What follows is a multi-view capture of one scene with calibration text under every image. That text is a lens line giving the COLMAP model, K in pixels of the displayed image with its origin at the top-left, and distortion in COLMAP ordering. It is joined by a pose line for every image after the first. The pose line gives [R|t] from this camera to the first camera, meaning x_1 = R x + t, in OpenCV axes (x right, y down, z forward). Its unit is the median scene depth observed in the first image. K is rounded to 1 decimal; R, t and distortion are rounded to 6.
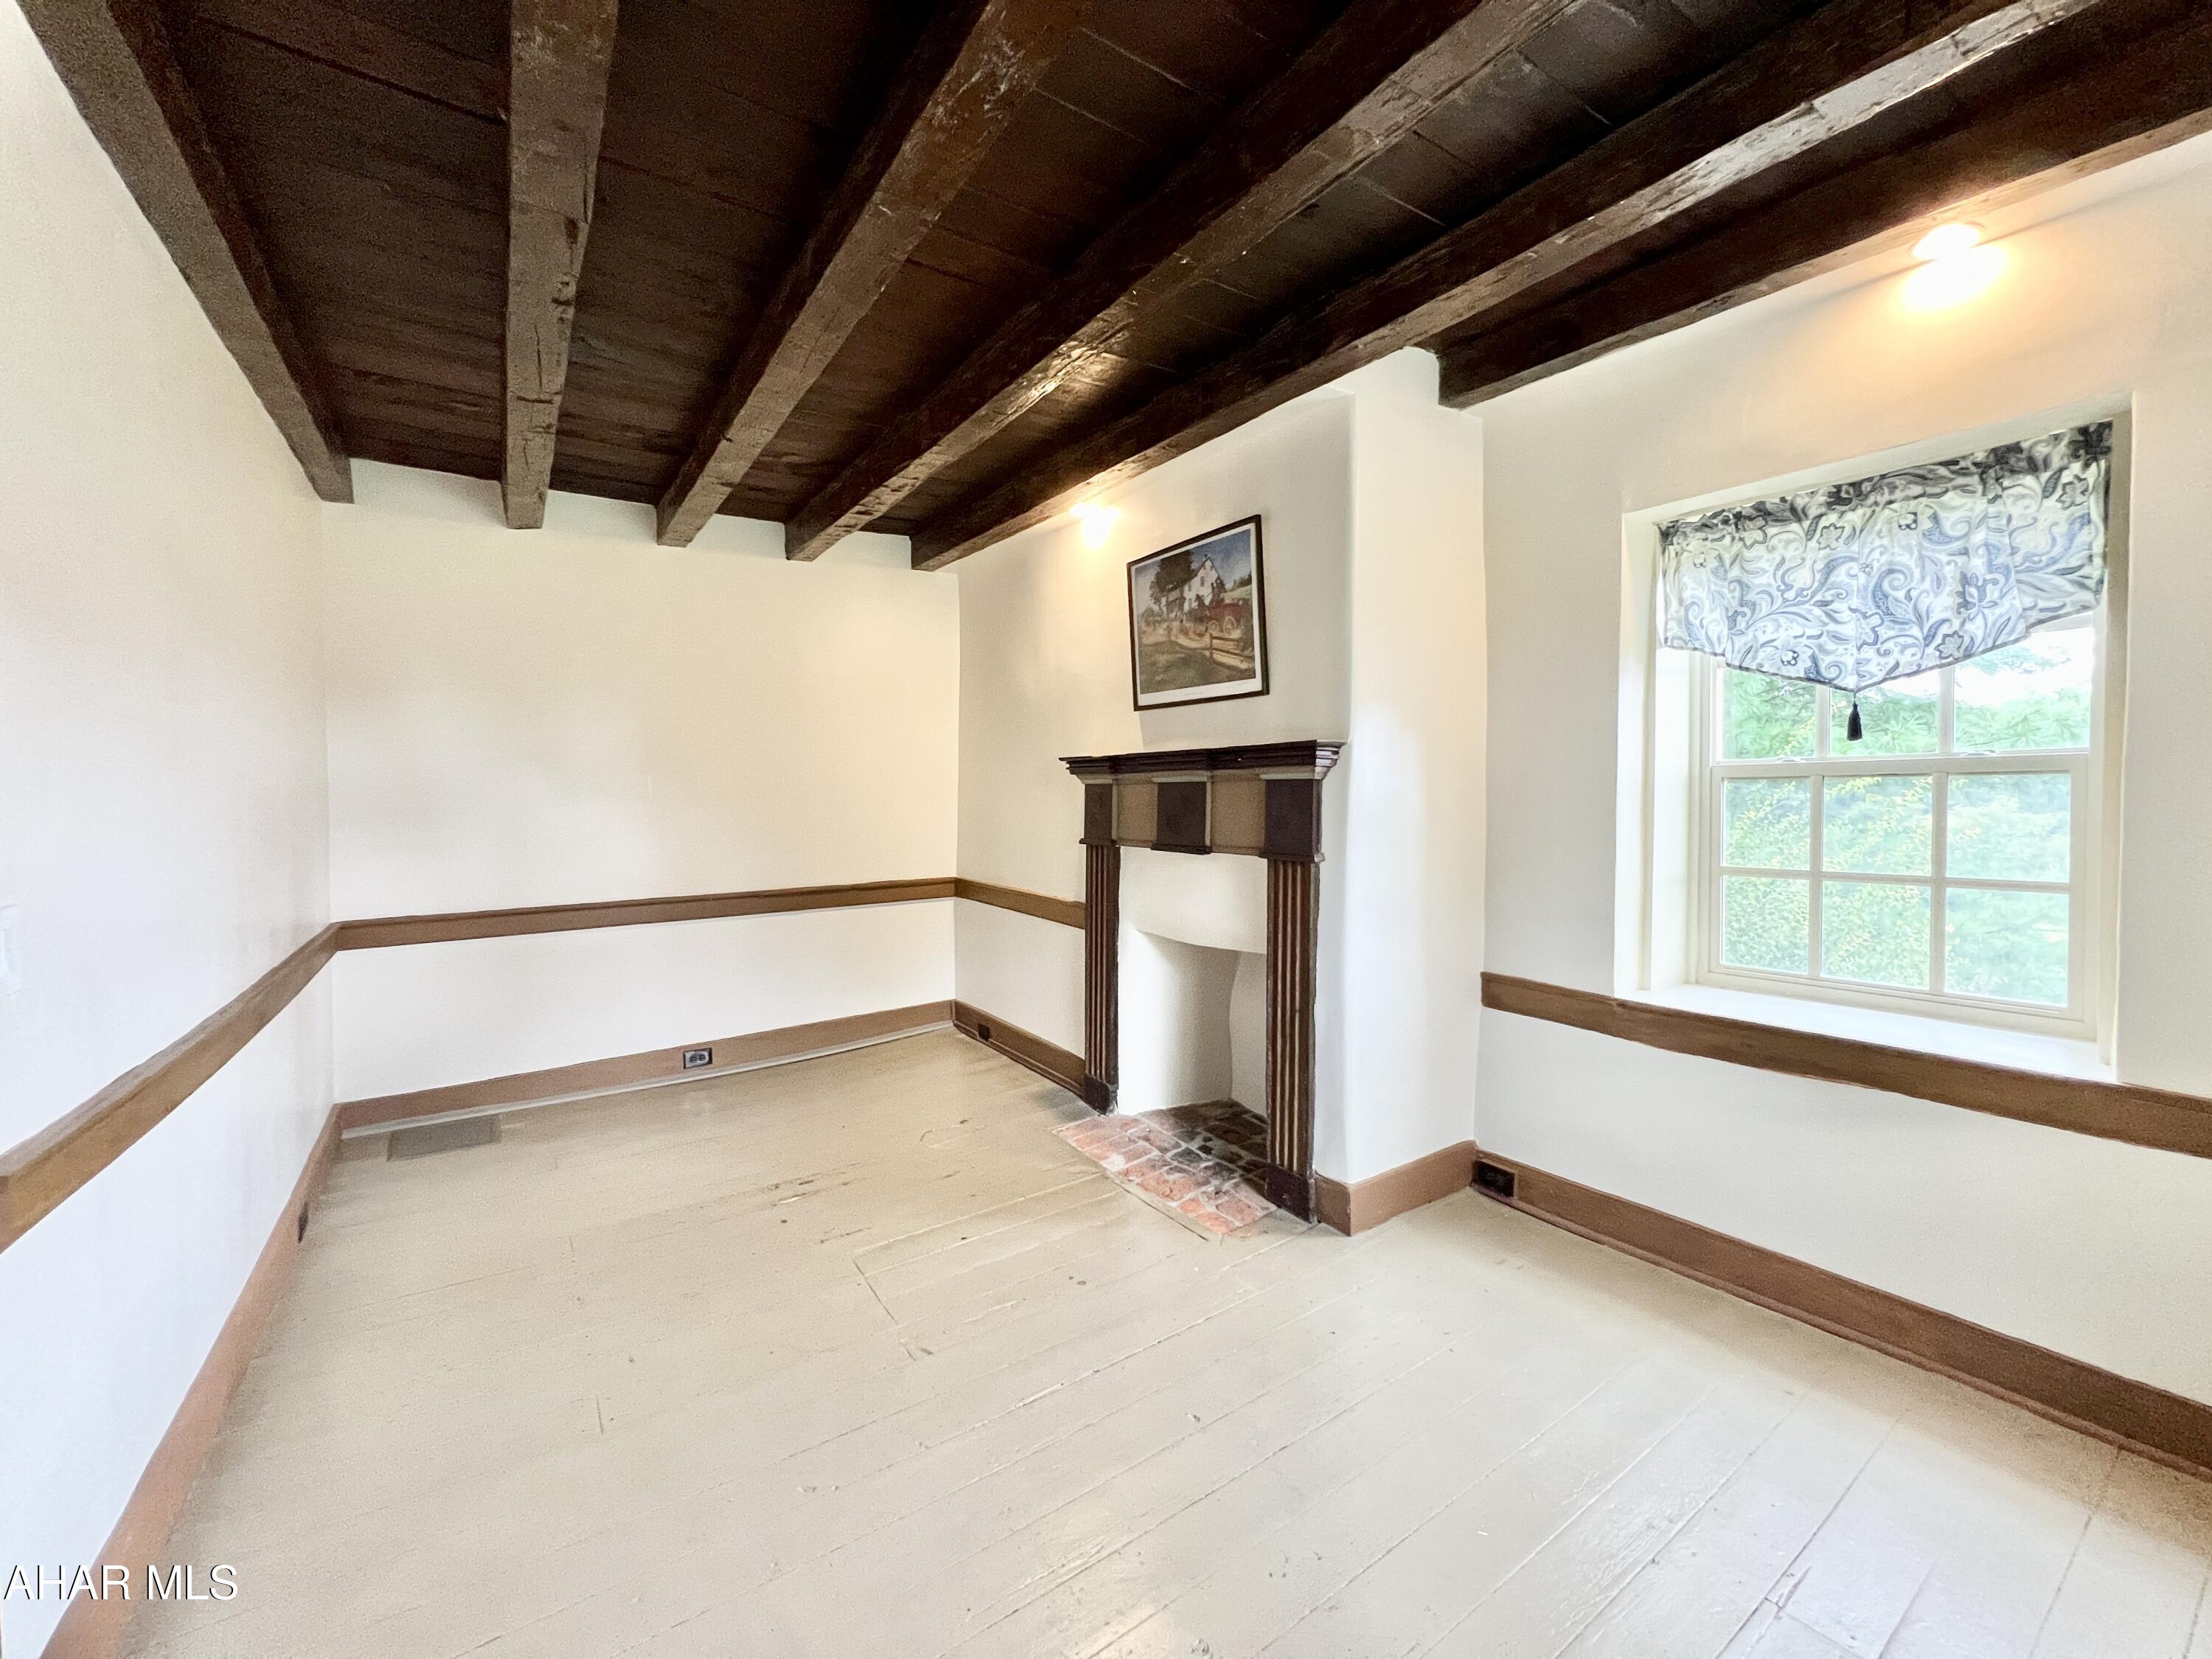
lens RADIAL K [[877.8, 0, 1101.9], [0, 877.8, 813.1], [0, 0, 1]] dist [-0.003141, 0.000253]
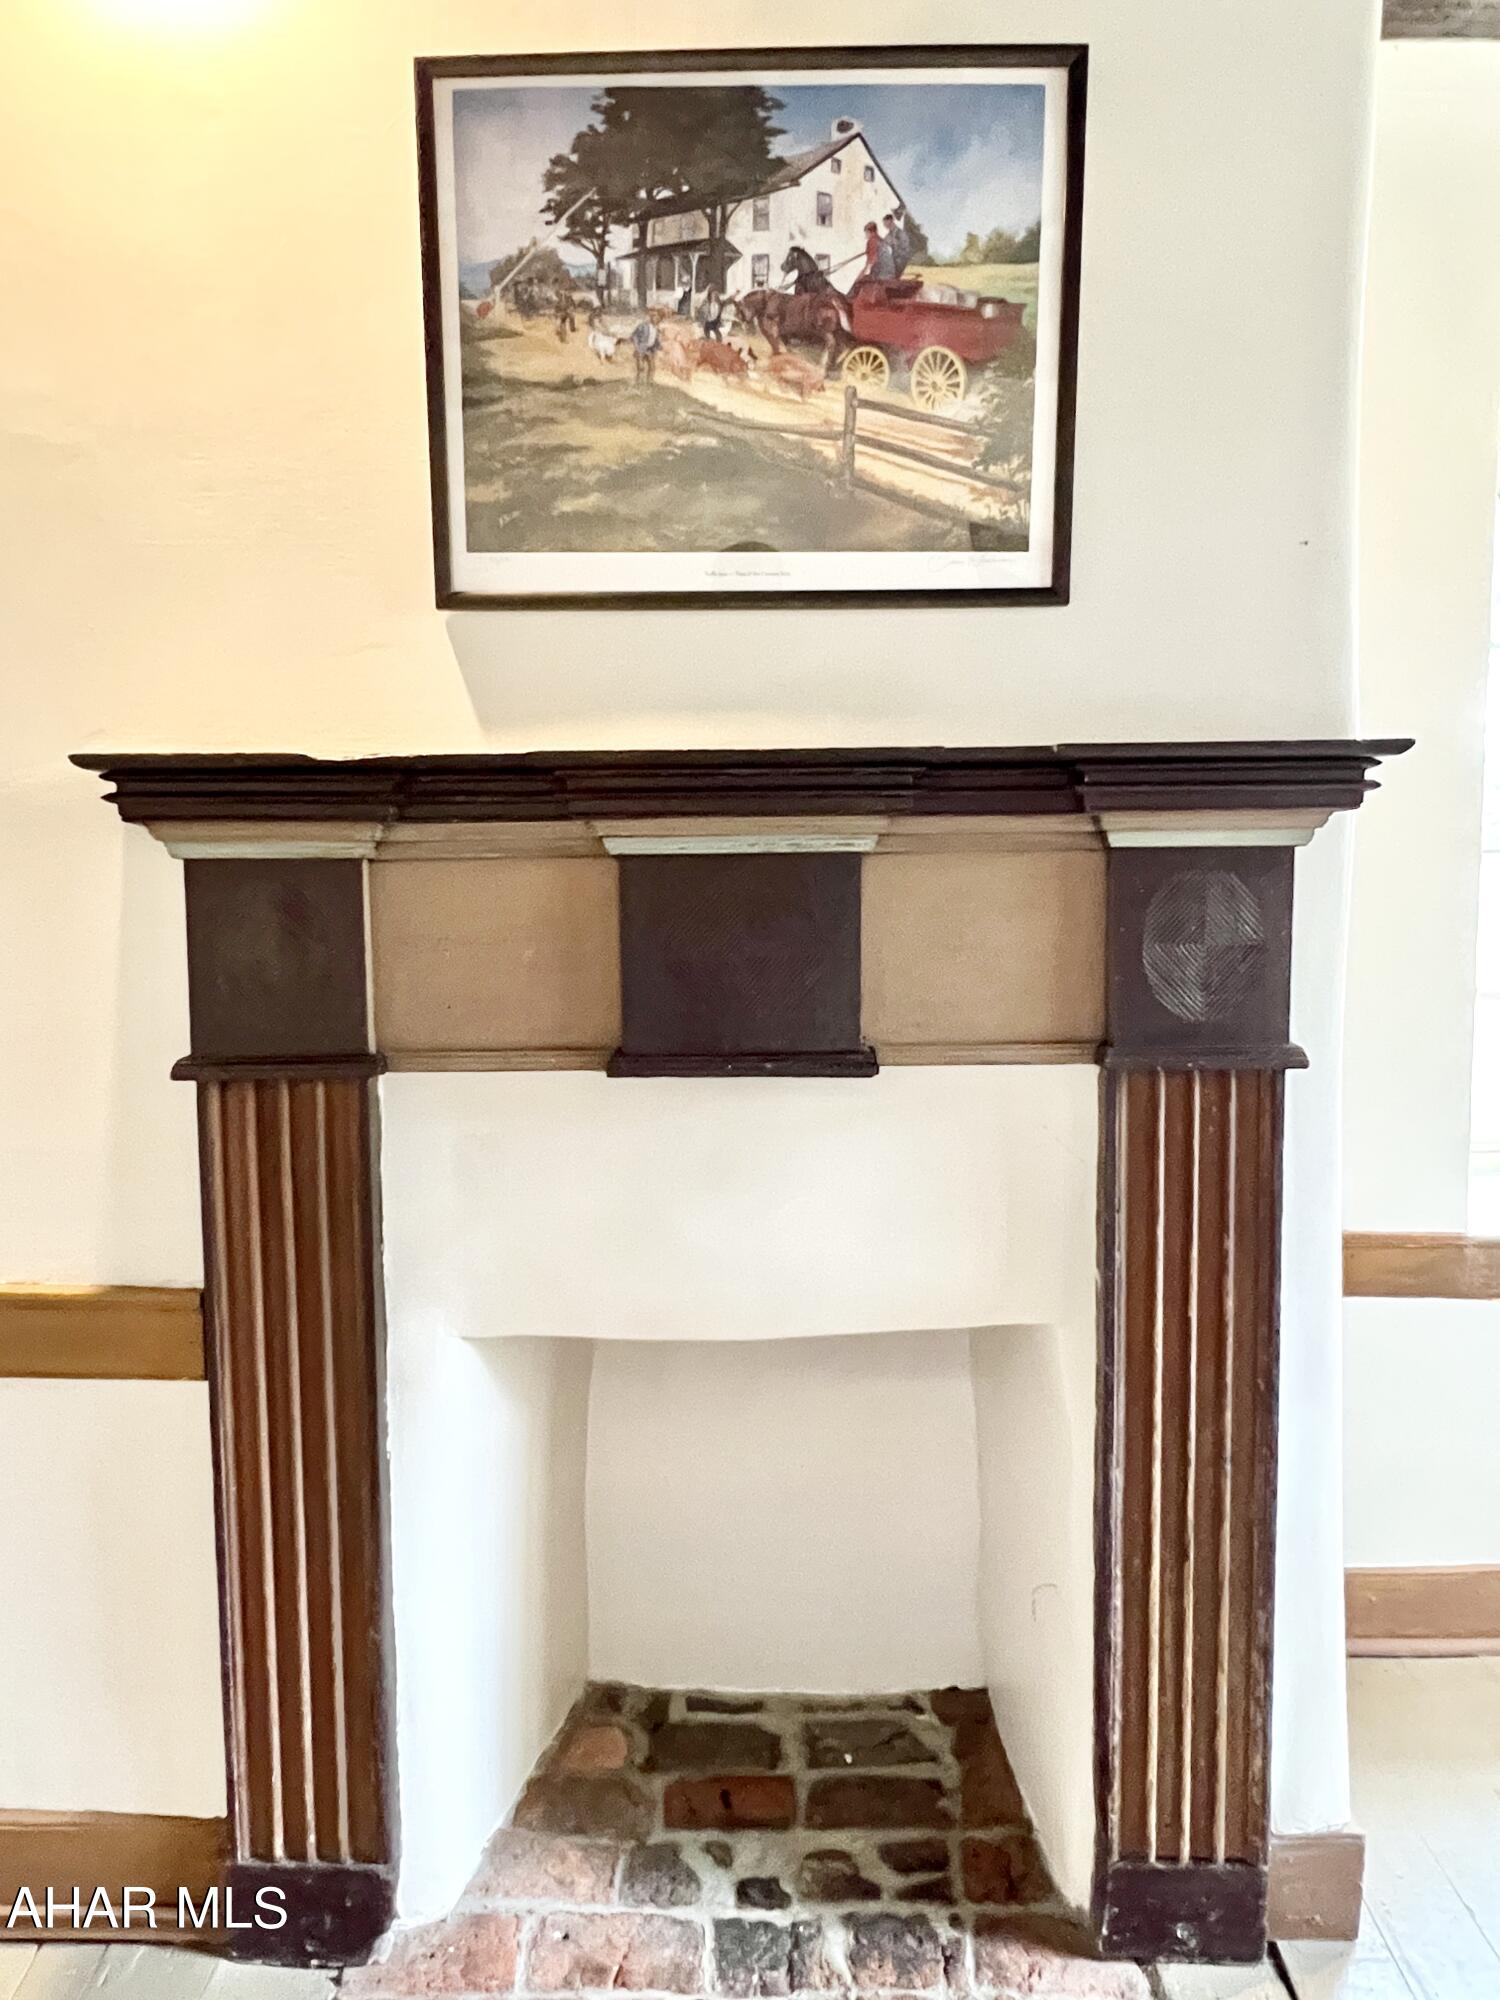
lens RADIAL K [[1250.0, 0, 753.0], [0, 1250.0, 992.7], [0, 0, 1]] dist [0.004203, -0.003650]
pose [[0.572217, -0.075525, 0.816617, -0.275170], [0.026025, 0.996921, 0.073965, -0.018401], [-0.819690, -0.021071, 0.572420, 0.732822]]
